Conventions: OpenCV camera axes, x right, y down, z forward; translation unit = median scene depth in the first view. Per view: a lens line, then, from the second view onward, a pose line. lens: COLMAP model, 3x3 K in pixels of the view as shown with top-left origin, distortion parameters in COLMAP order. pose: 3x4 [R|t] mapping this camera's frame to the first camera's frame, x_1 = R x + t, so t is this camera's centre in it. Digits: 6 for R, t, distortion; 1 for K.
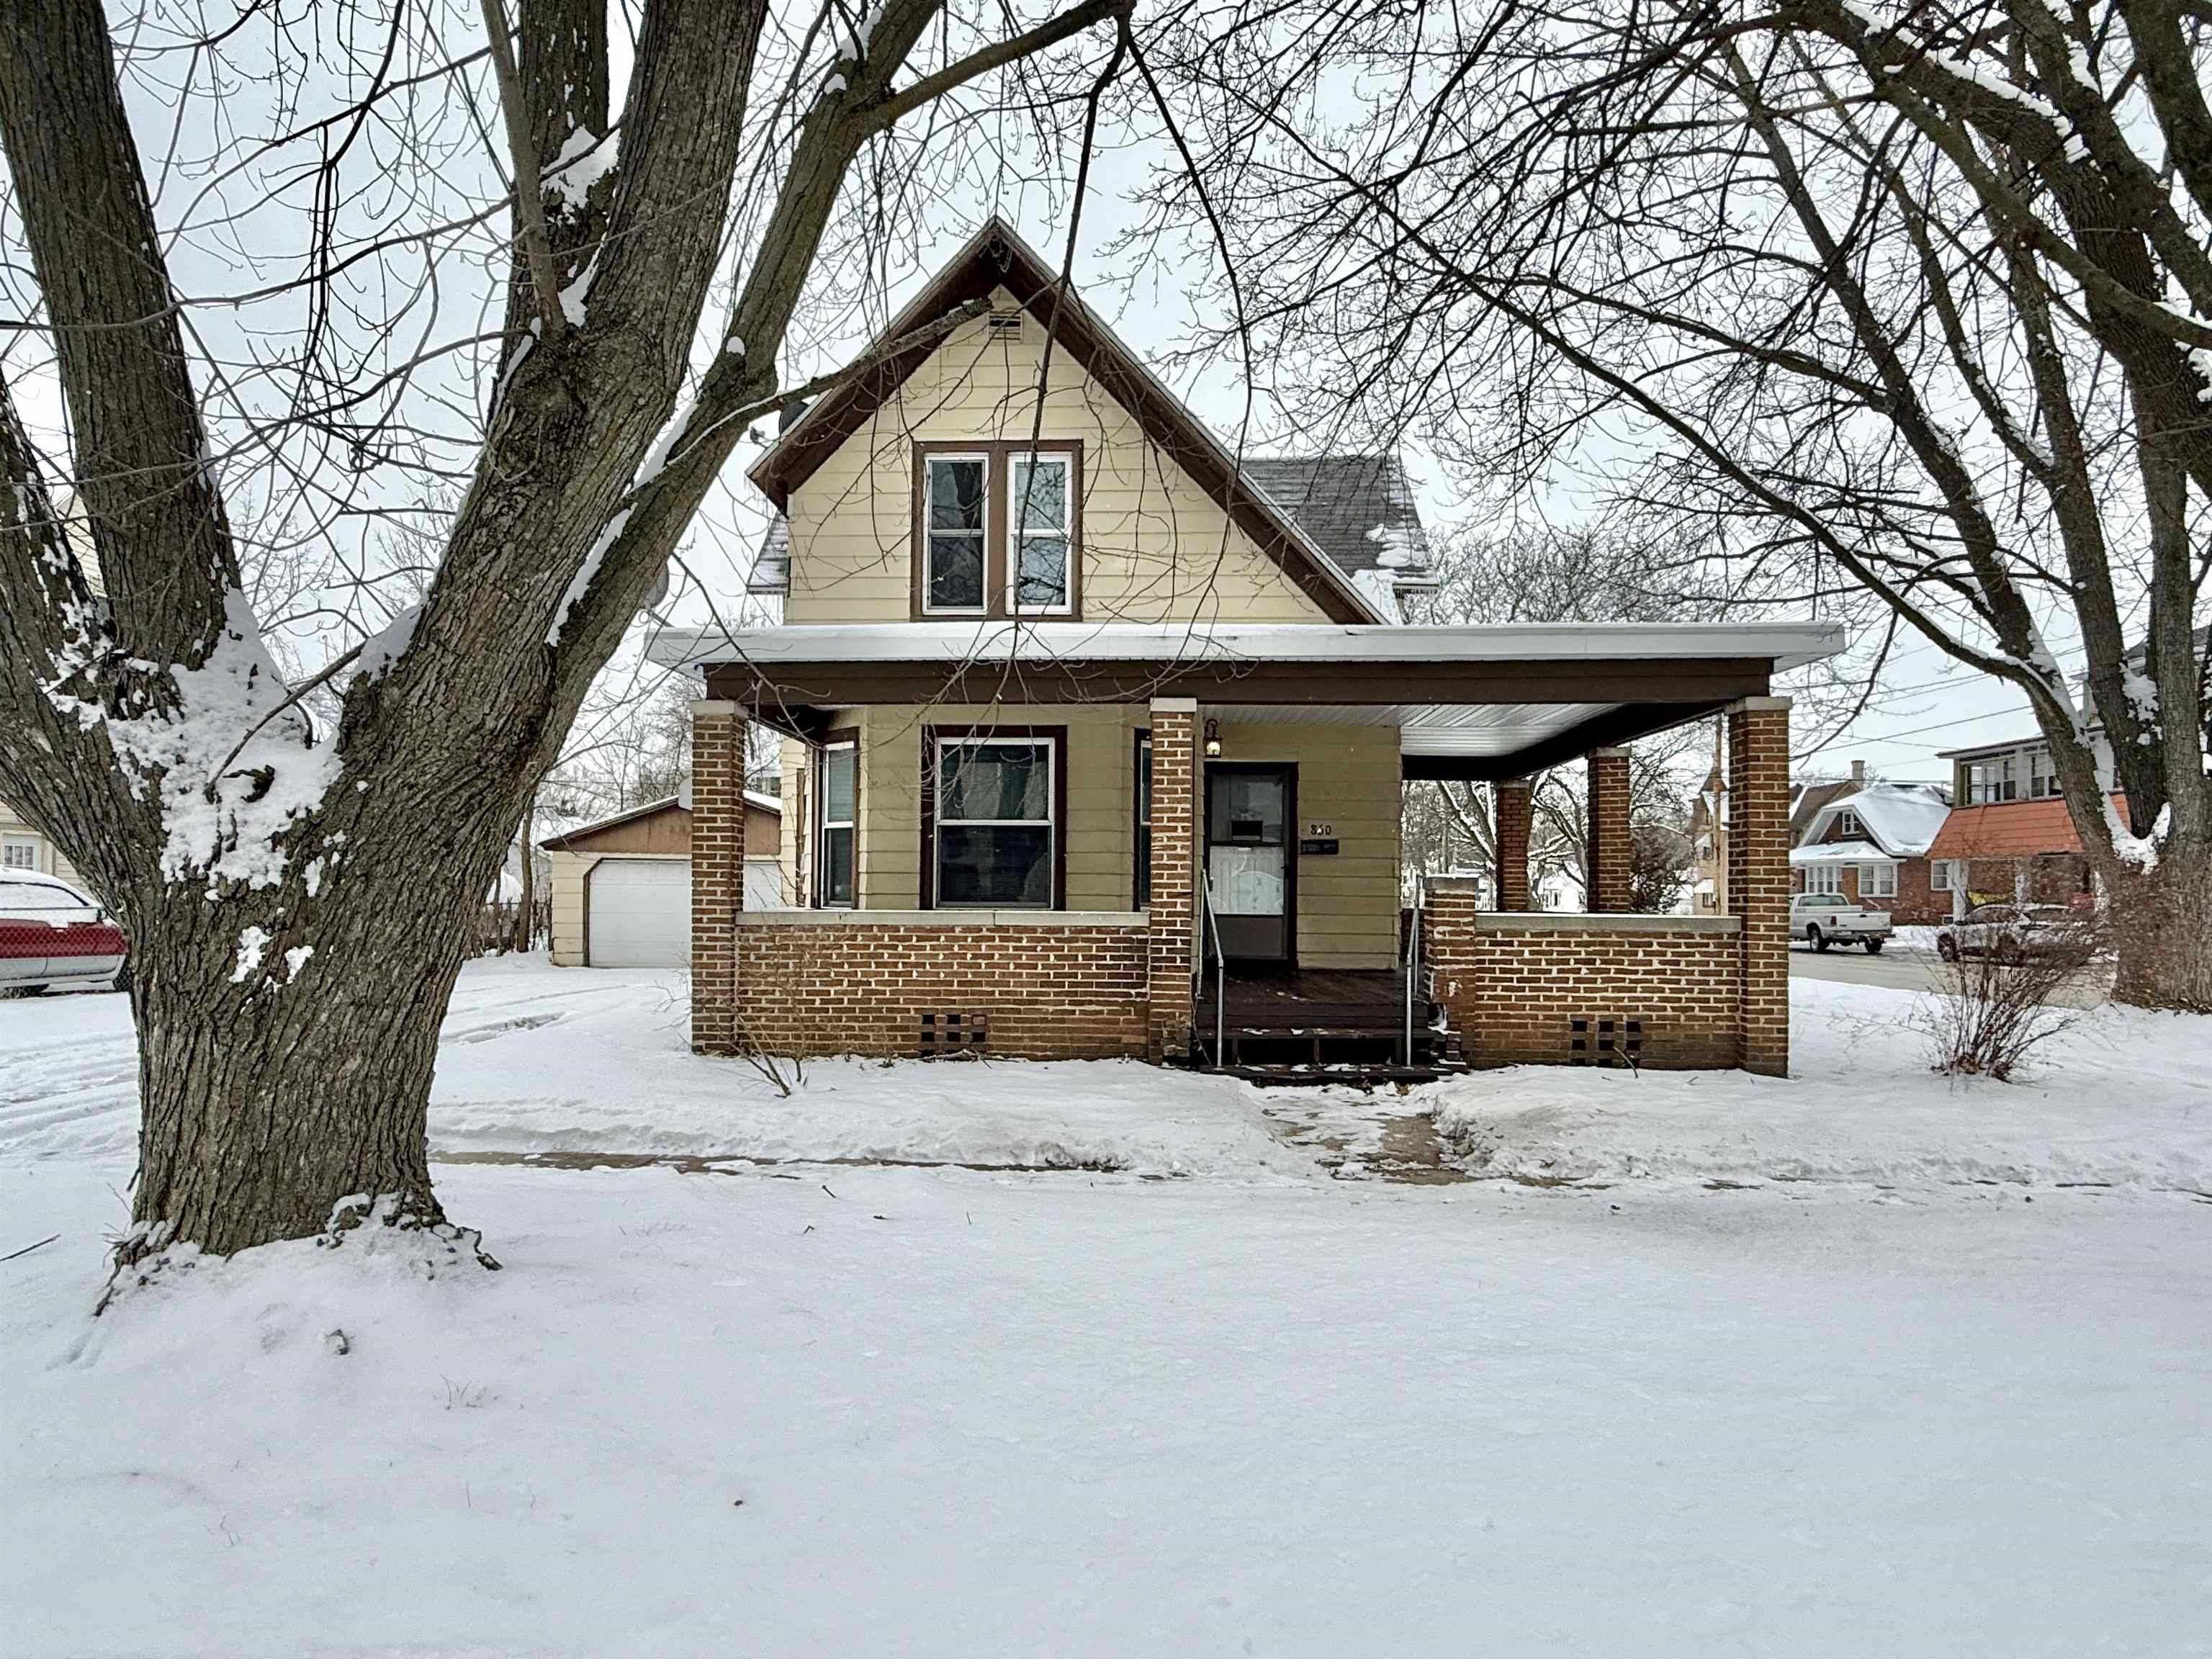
lens RADIAL K [[1220.3, 0, 1101.2], [0, 1220.3, 839.8], [0, 0, 1]] dist [-0.004864, -0.000585]
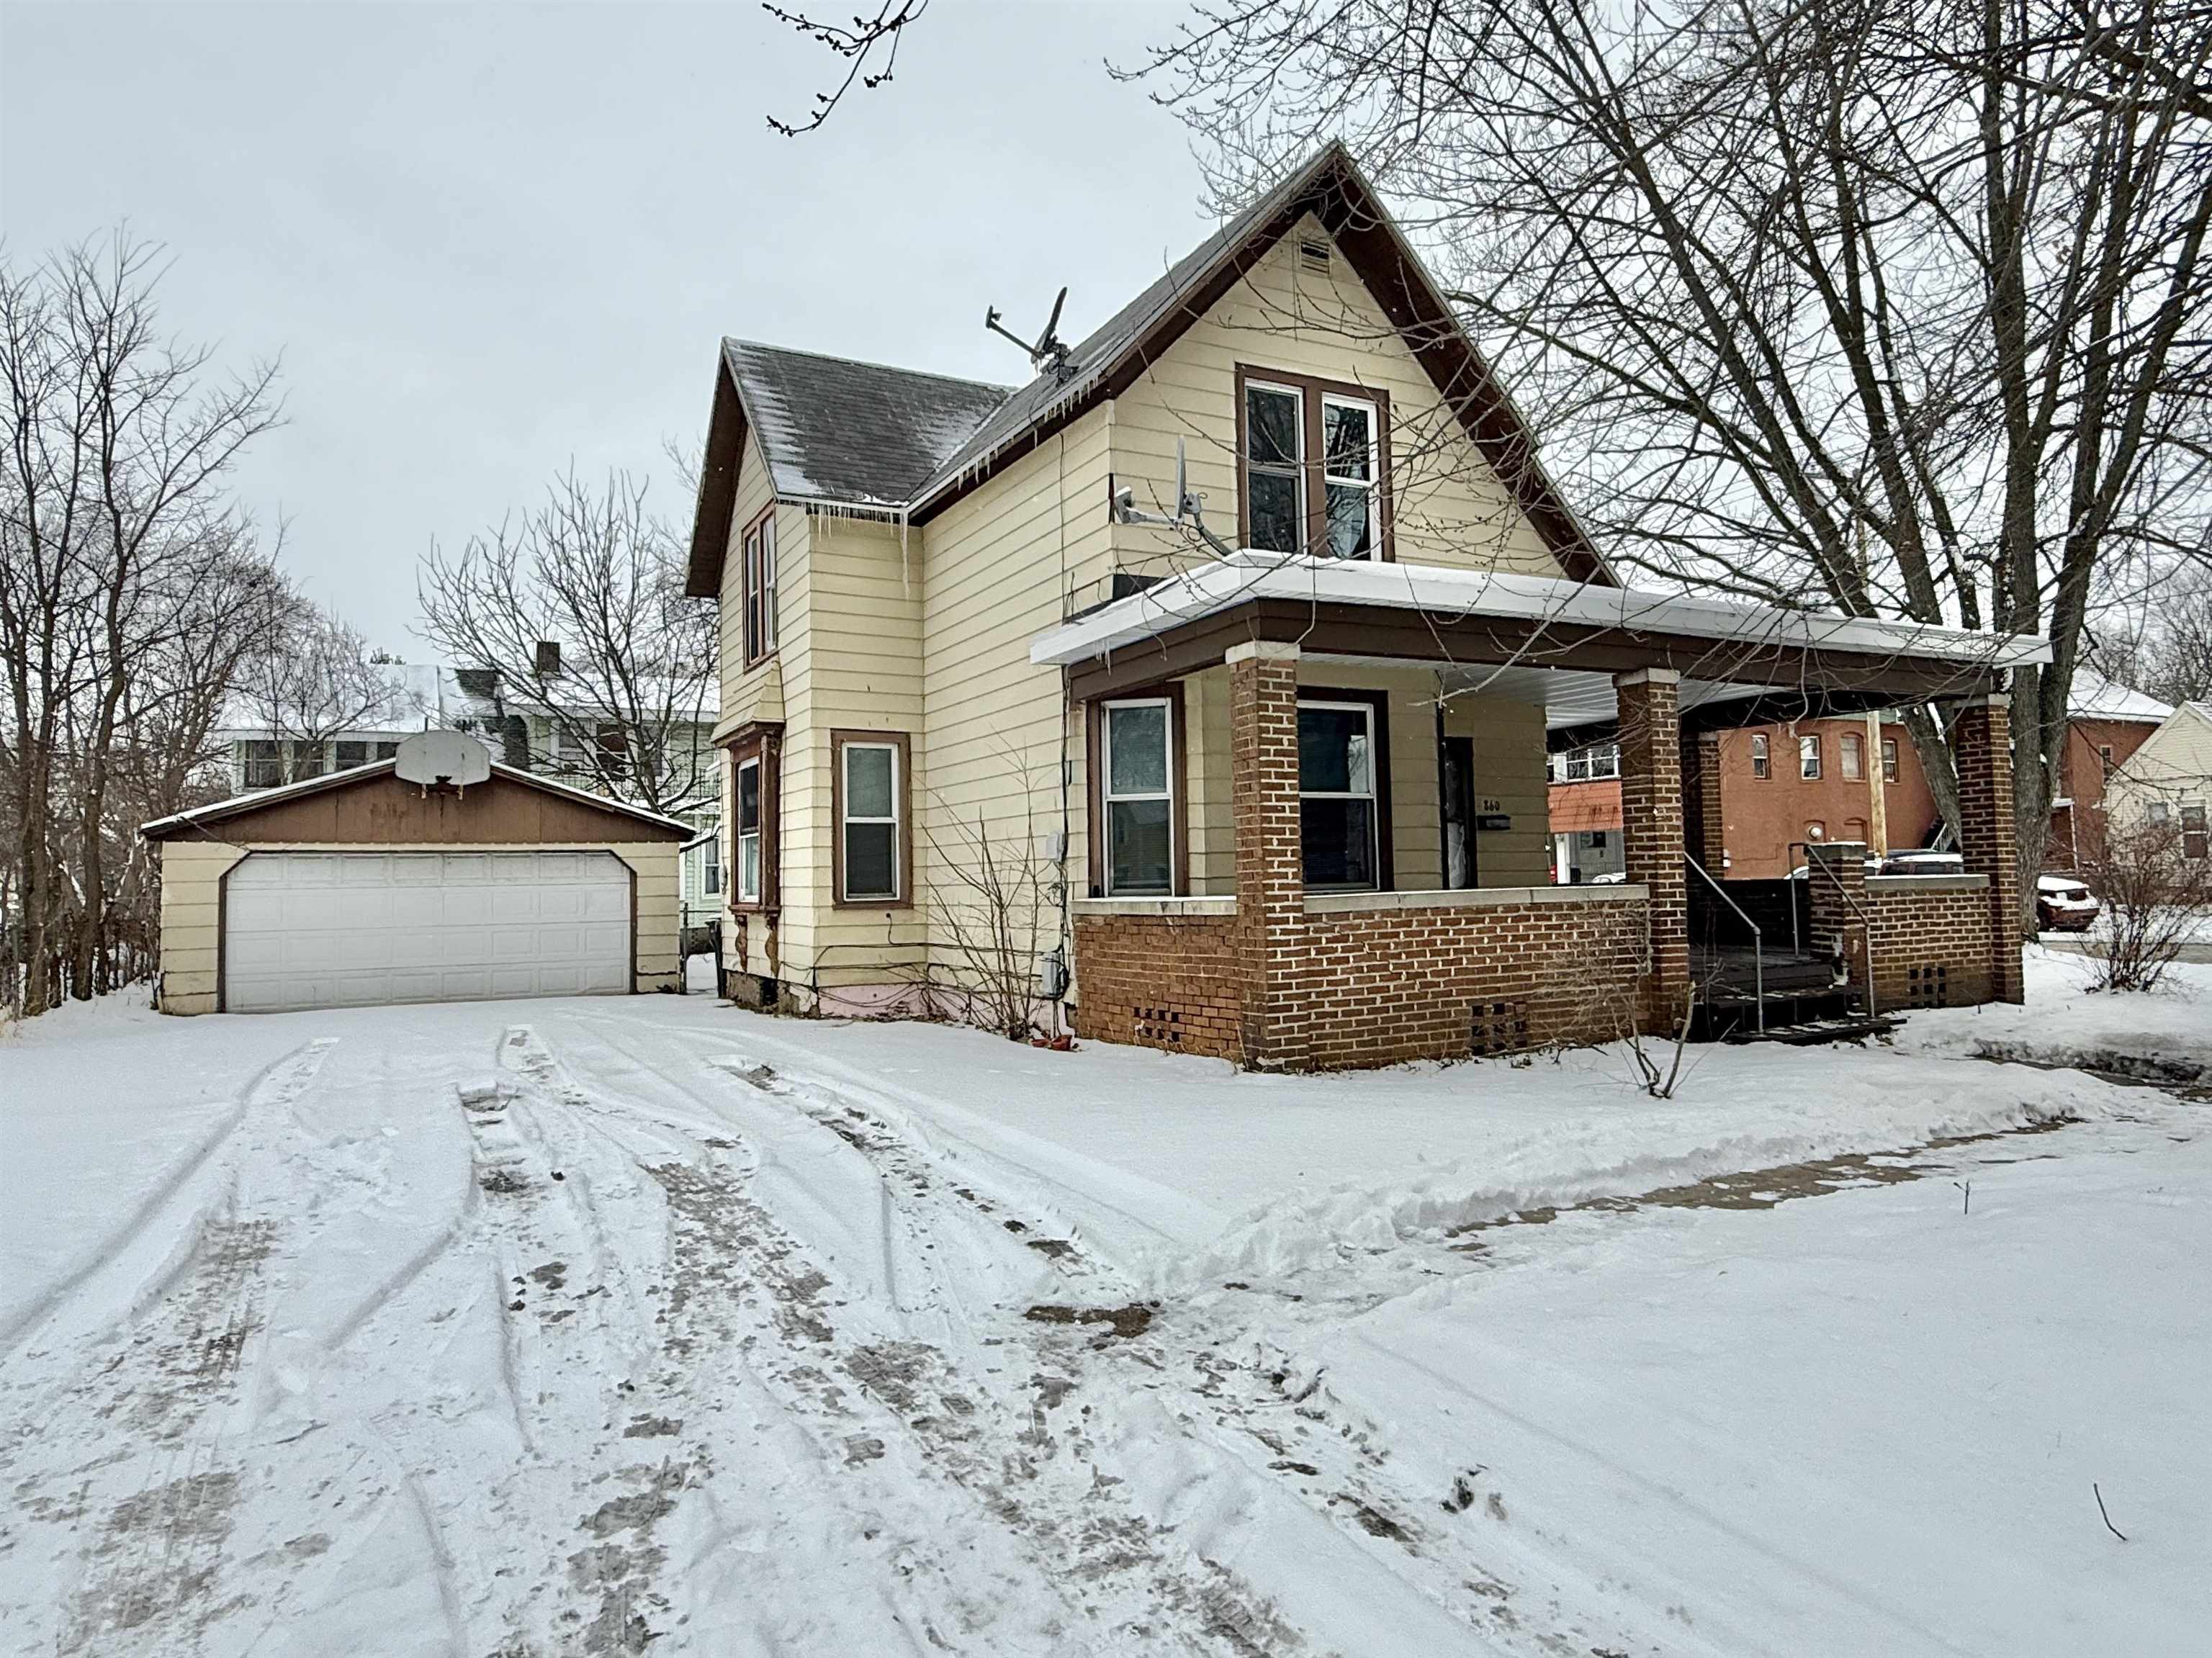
lens RADIAL K [[1323.9, 0, 1107.0], [0, 1323.9, 774.5], [0, 0, 1]] dist [-0.003611, -0.000220]
pose [[0.872938, 0.013365, 0.487648, -0.871260], [0.006920, 0.999185, -0.039772, 0.010397], [-0.487782, 0.038093, 0.872134, 0.282898]]
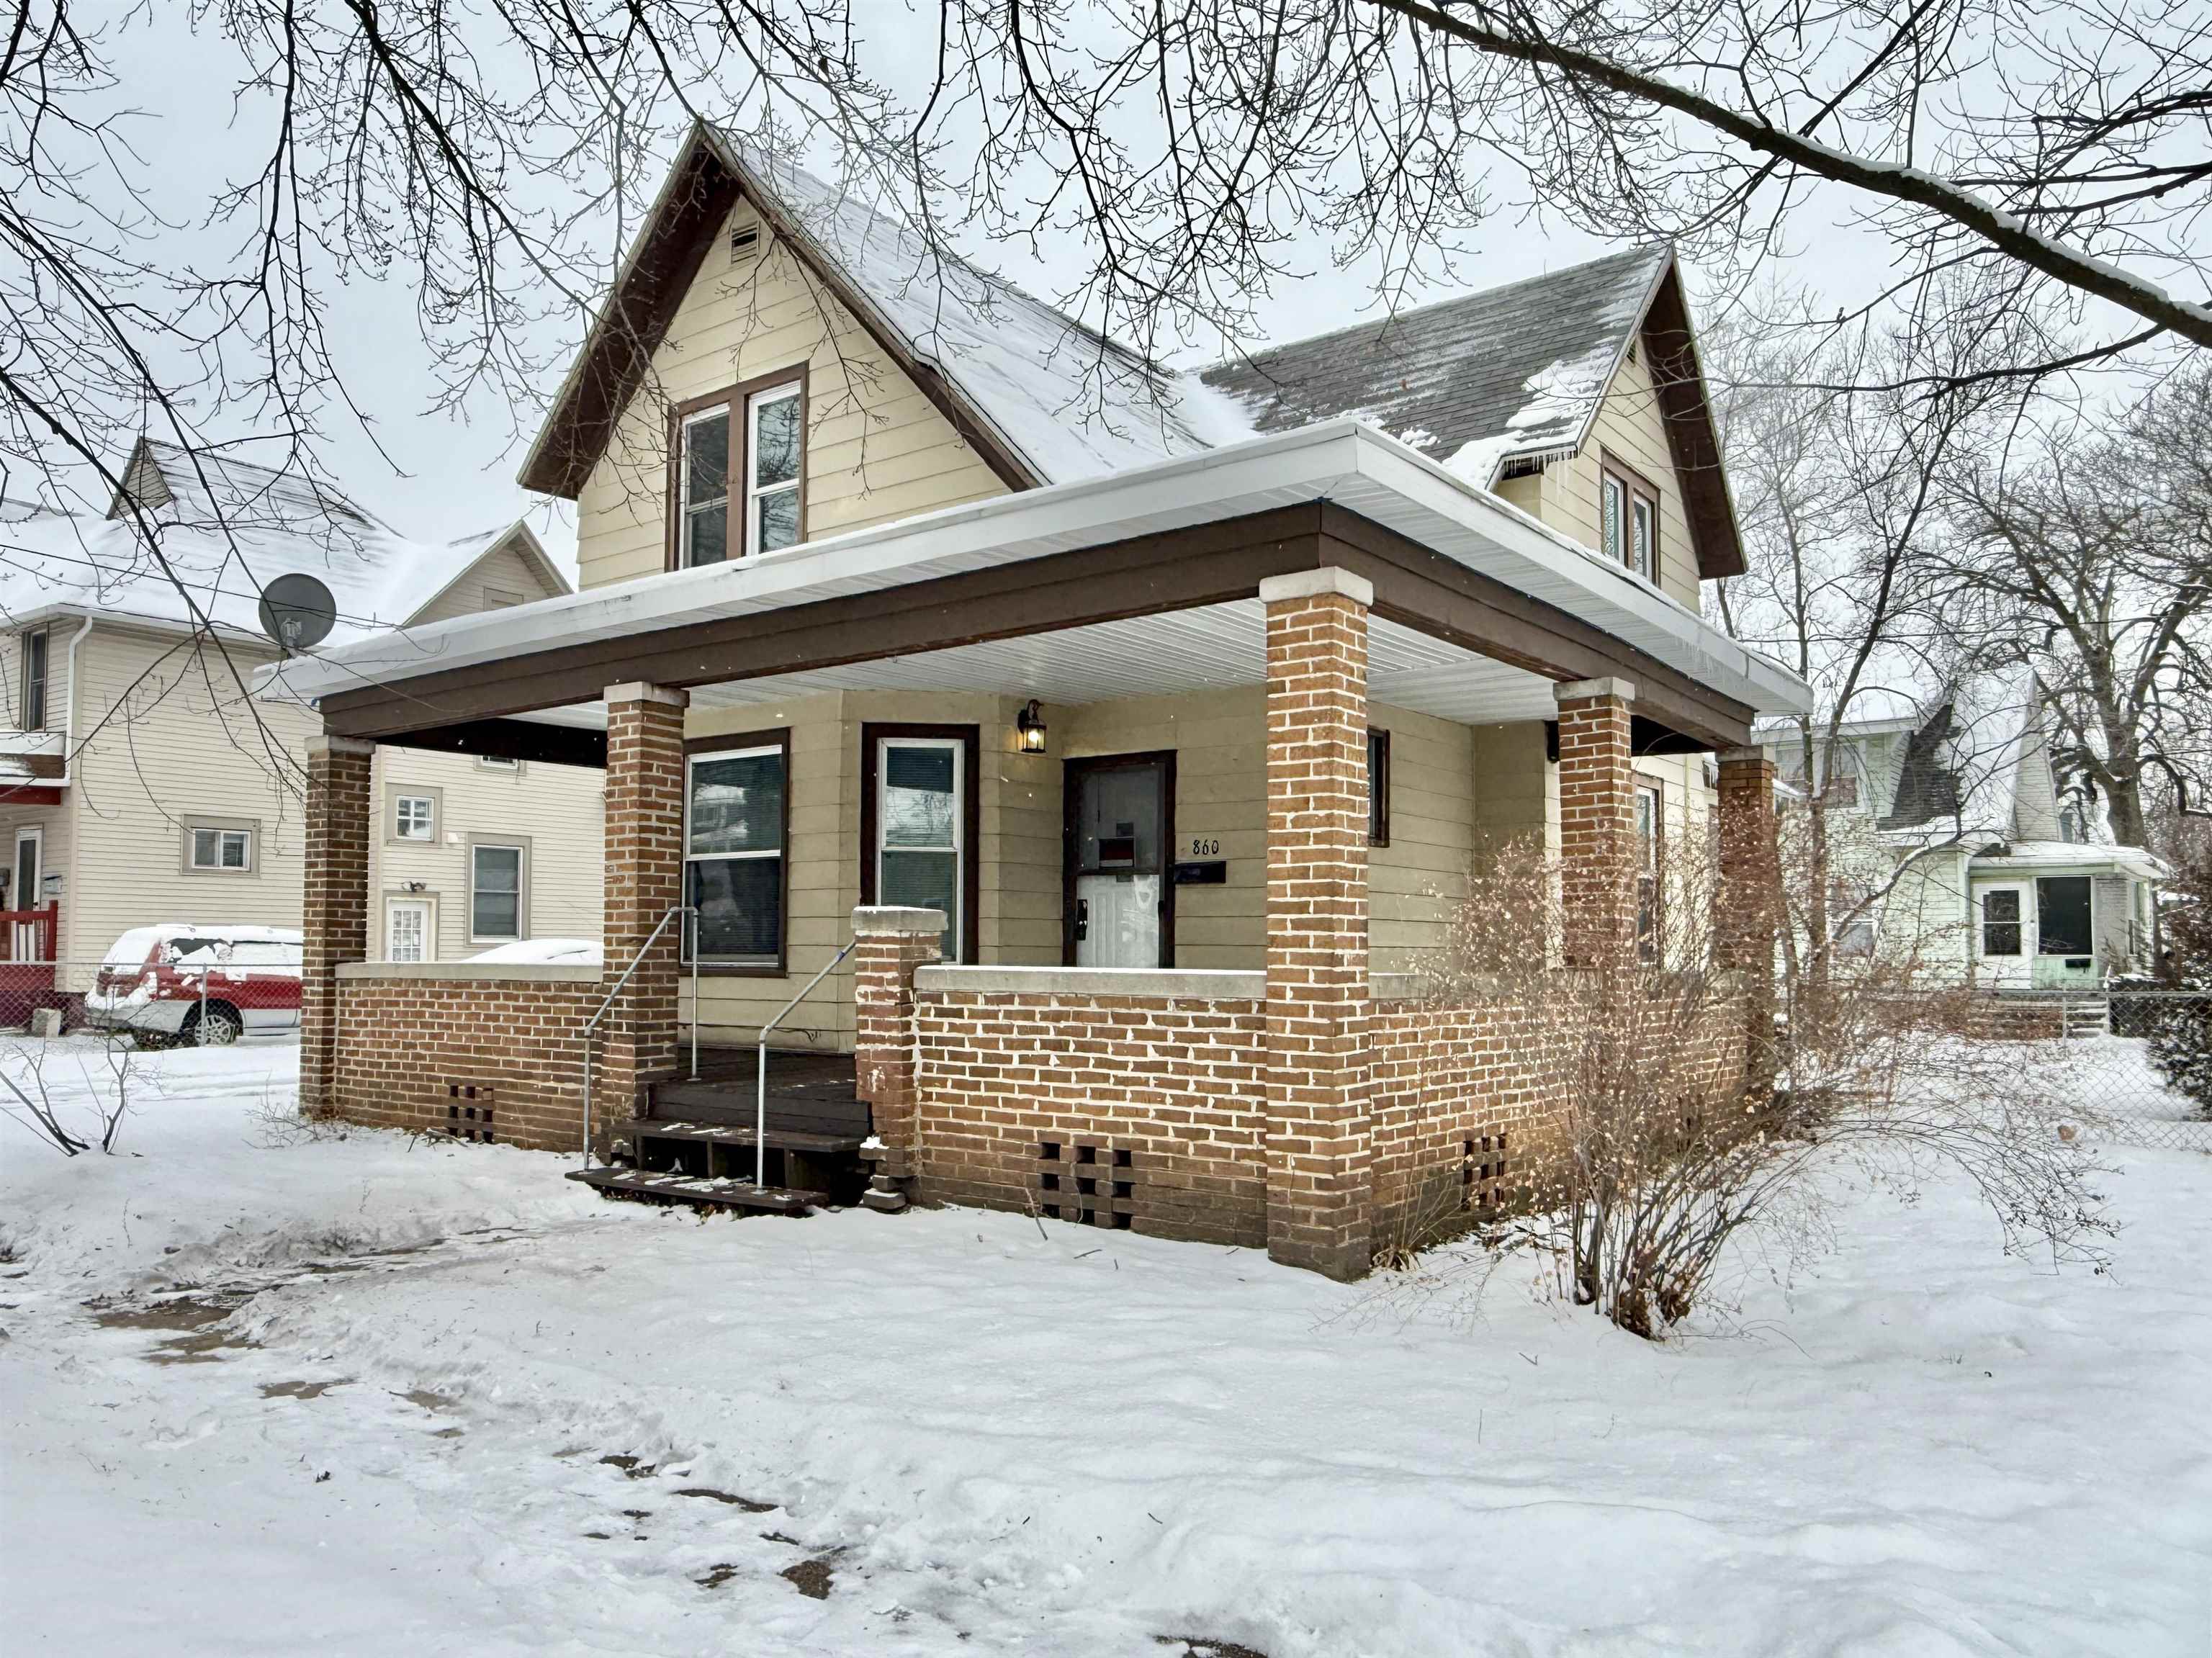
lens RADIAL K [[1559.4, 0, 1105.7], [0, 1559.4, 827.9], [0, 0, 1]] dist [-0.001939, -0.000871]
pose [[0.823505, -0.049088, -0.565181, 0.864955], [0.027278, 0.998523, -0.046980, 0.028582], [0.566652, 0.023272, 0.823628, 0.367926]]
